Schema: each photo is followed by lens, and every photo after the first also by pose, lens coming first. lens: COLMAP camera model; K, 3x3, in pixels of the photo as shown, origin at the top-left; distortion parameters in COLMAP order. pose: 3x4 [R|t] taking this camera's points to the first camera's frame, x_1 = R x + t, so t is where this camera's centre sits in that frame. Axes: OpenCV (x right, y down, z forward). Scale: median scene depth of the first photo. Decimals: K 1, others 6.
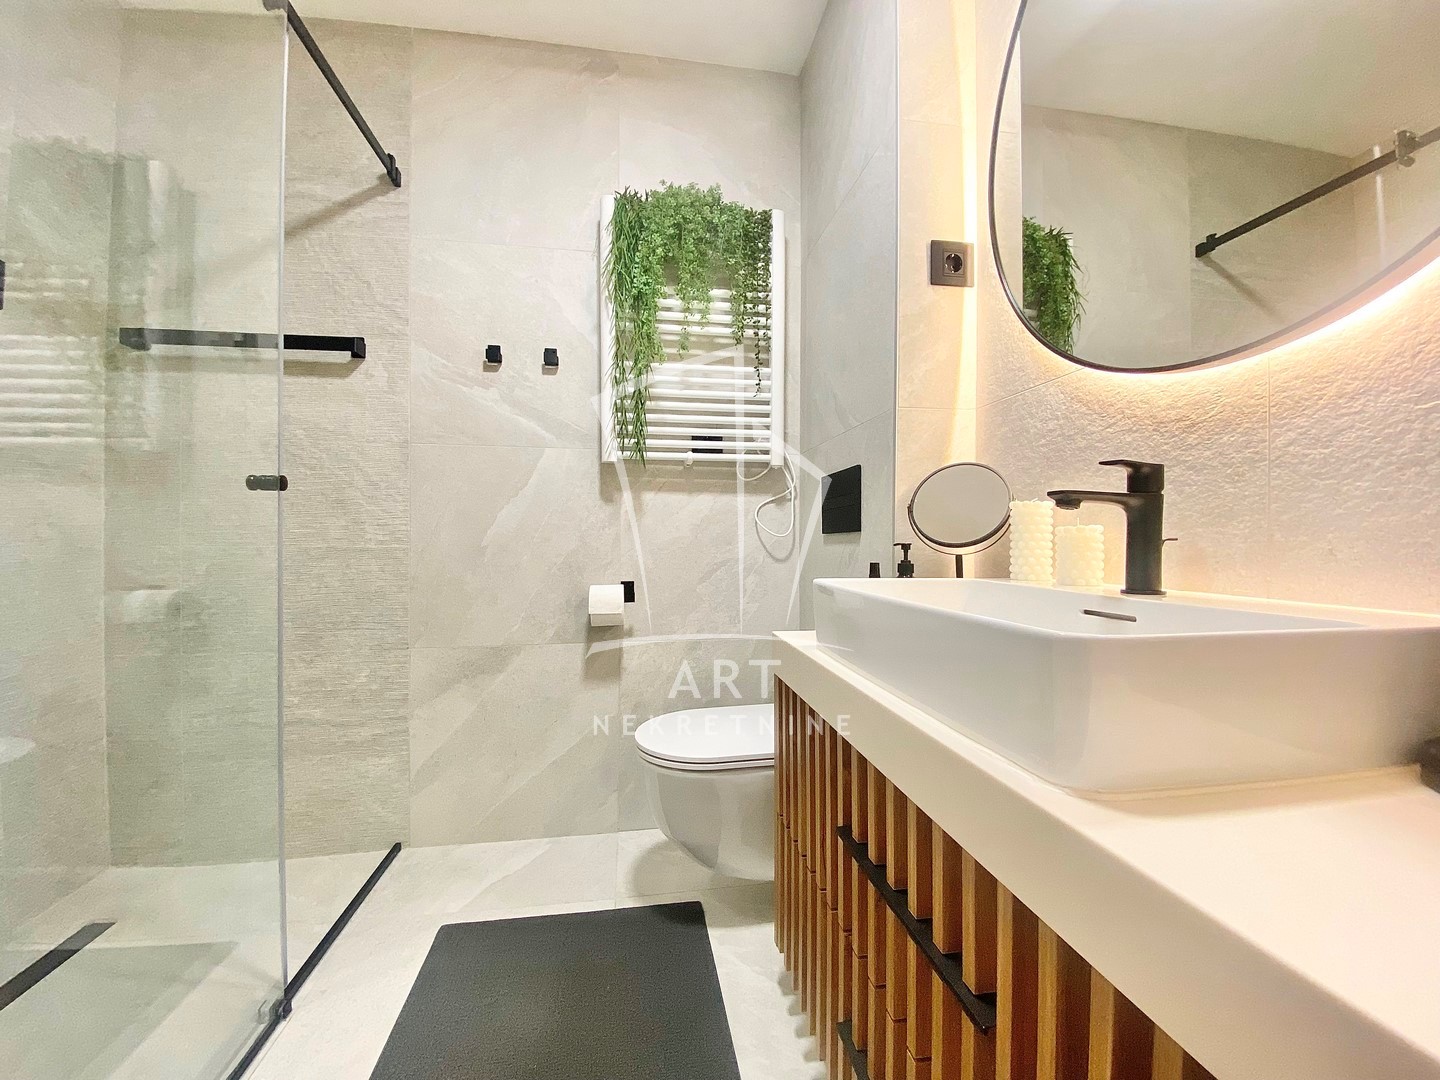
lens RADIAL K [[596.8, 0, 719.0], [0, 596.8, 535.0], [0, 0, 1]] dist [0.000843, -0.000092]
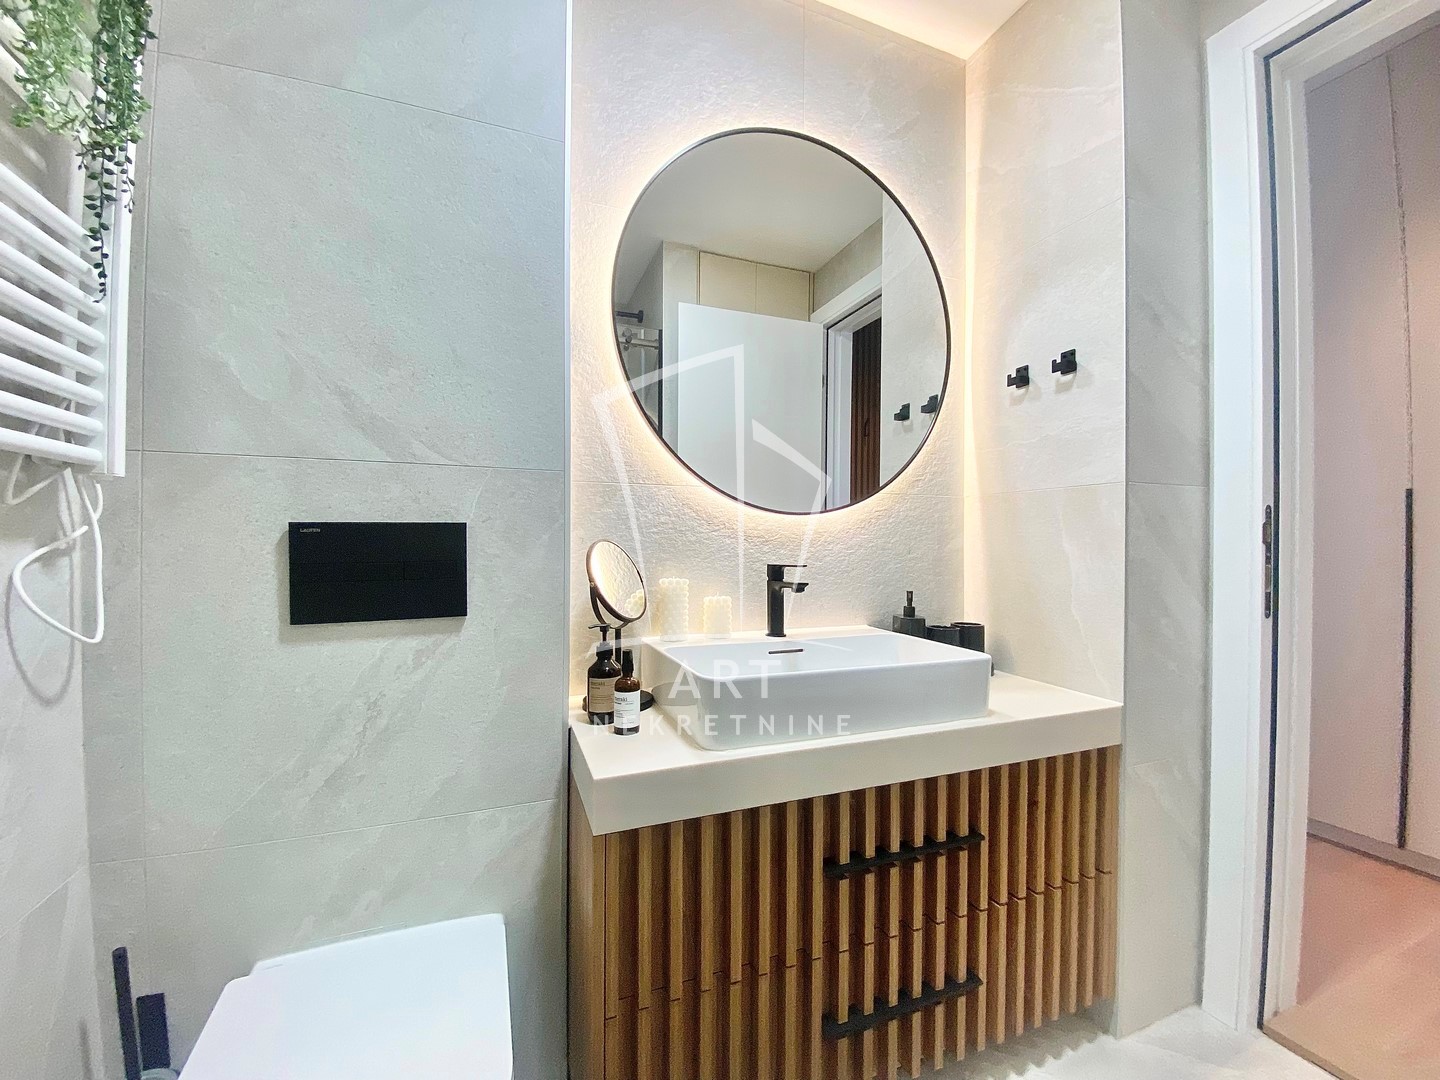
lens RADIAL K [[596.8, 0, 719.0], [0, 596.8, 535.0], [0, 0, 1]] dist [0.000843, -0.000092]
pose [[-0.213347, 0.011365, 0.976910, -0.871942], [-0.011037, 0.999840, -0.014042, -0.156568], [-0.976914, -0.013778, -0.213188, 1.368415]]
